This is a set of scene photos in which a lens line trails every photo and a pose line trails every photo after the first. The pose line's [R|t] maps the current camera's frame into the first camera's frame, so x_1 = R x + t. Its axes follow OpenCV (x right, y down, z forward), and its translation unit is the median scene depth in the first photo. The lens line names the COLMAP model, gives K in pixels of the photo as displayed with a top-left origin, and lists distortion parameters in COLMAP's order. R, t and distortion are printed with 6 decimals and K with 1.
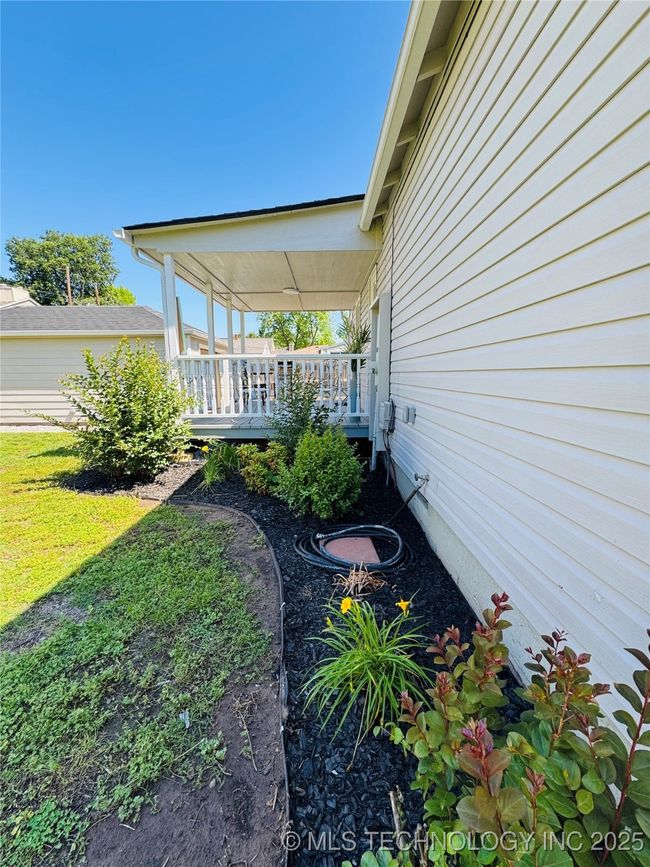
lens RADIAL K [[344.6, 0, 329.0], [0, 344.6, 434.2], [0, 0, 1]] dist [-0.001976, -0.000220]
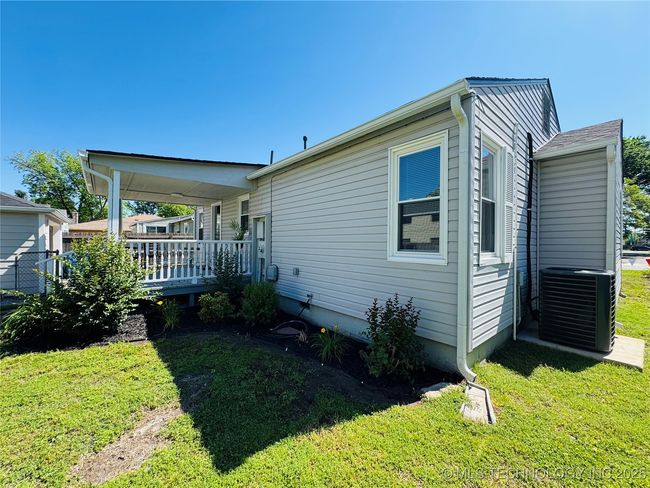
lens RADIAL K [[258.3, 0, 325.0], [0, 258.3, 242.7], [0, 0, 1]] dist [-0.001976, -0.000220]
pose [[0.751764, 0.018501, 0.659173, -0.584282], [0.094531, 0.986259, -0.135490, 0.003697], [-0.652622, 0.164169, 0.739685, -0.356517]]
